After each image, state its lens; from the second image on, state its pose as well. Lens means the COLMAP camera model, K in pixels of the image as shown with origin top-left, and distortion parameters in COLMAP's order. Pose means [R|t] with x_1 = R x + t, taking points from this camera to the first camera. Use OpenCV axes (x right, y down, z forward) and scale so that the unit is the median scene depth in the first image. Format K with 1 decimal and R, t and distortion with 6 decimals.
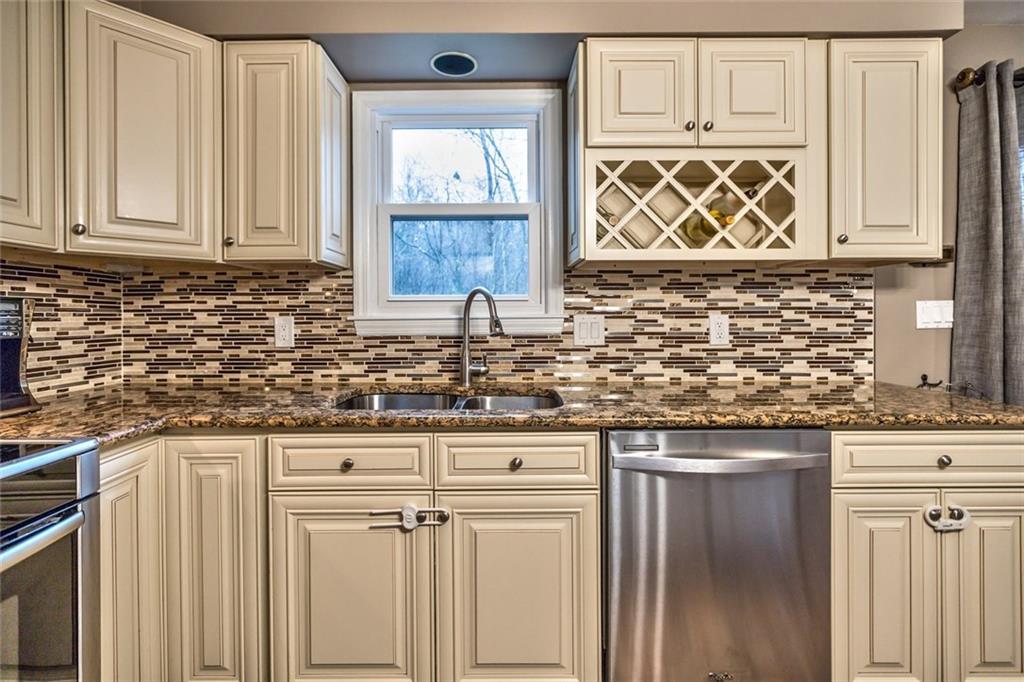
lens RADIAL K [[472.3, 0, 505.3], [0, 472.3, 314.5], [0, 0, 1]] dist [-0.004847, 0.002564]
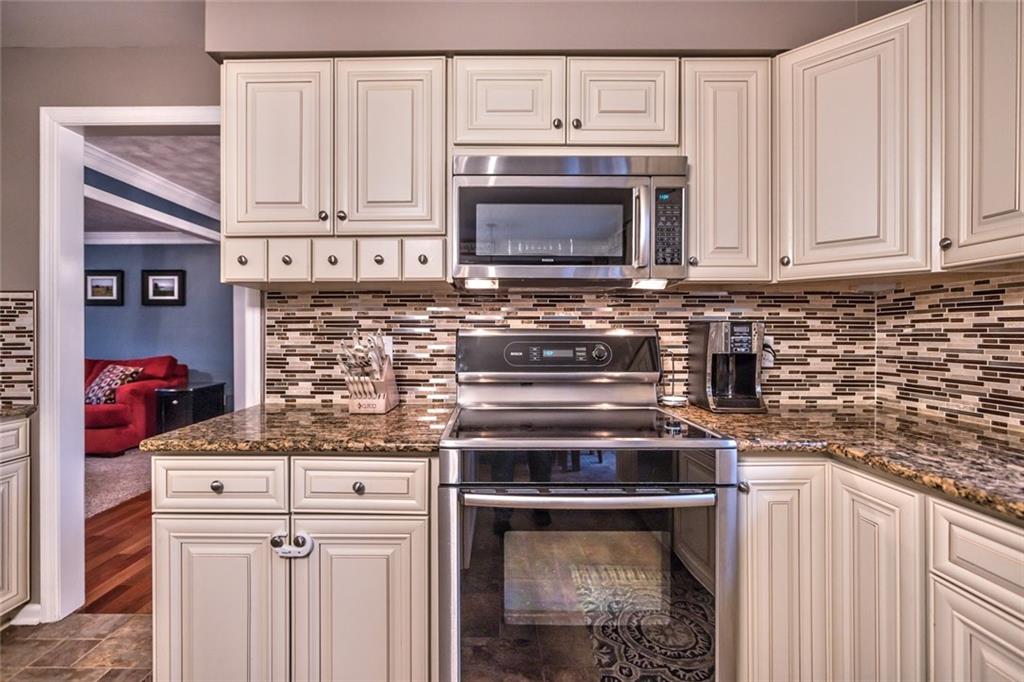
lens RADIAL K [[474.2, 0, 486.3], [0, 474.2, 332.9], [0, 0, 1]] dist [-0.003712, 0.000287]
pose [[-0.011844, 0.003801, -0.999923, 0.177351], [-0.002093, 0.999990, 0.003826, -0.005805], [0.999928, 0.002138, -0.011836, 0.202049]]
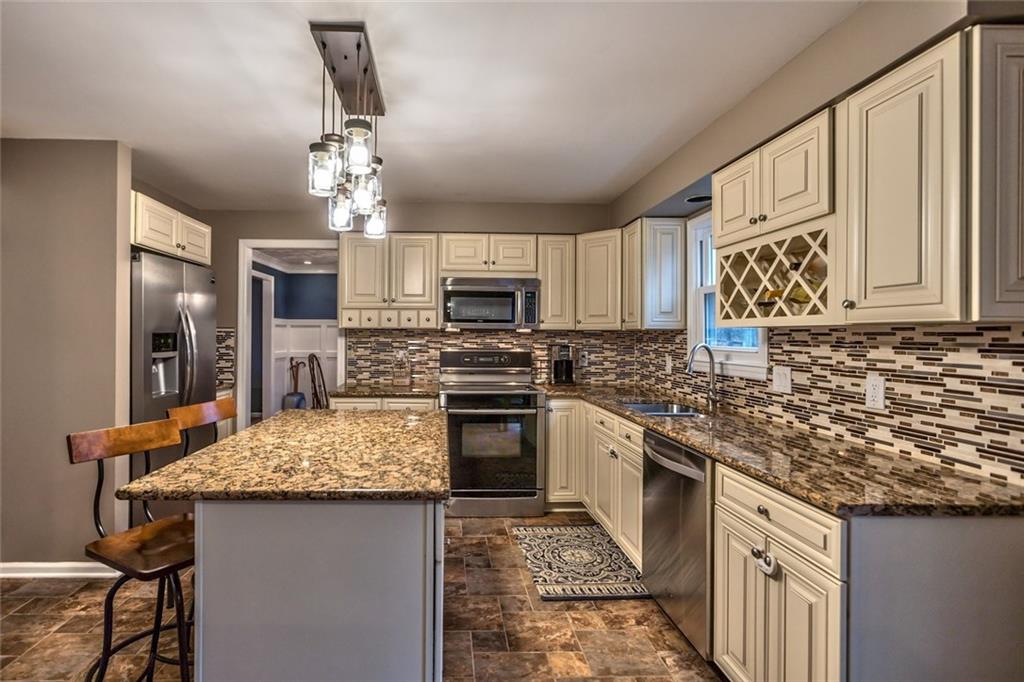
lens RADIAL K [[521.0, 0, 451.4], [0, 521.0, 332.1], [0, 0, 1]] dist [0.000372, 0.001929]
pose [[0.016436, 0.001712, -0.999863, 1.482117], [-0.008603, 0.999962, 0.001570, -0.081844], [0.999828, 0.008576, 0.016450, 0.144402]]
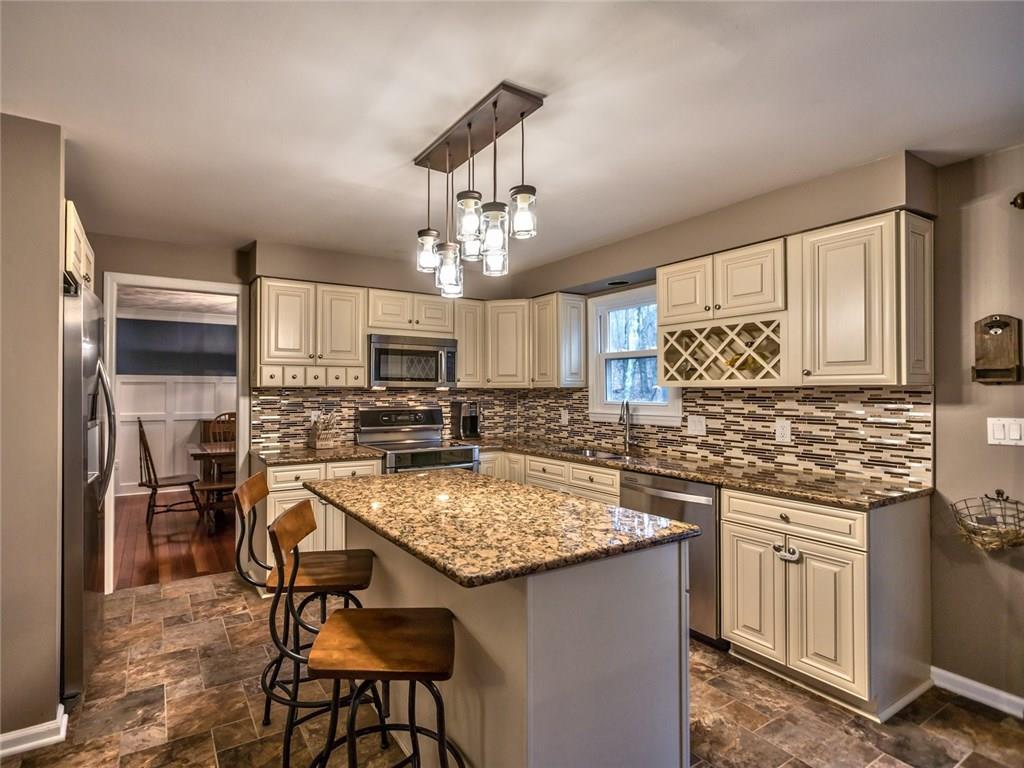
lens RADIAL K [[522.3, 0, 449.7], [0, 522.3, 382.8], [0, 0, 1]] dist [-0.006789, 0.003743]
pose [[0.502812, -0.007169, -0.864366, 1.294420], [-0.005174, 0.999923, -0.011303, -0.087861], [0.864380, 0.010156, 0.502736, -0.622437]]
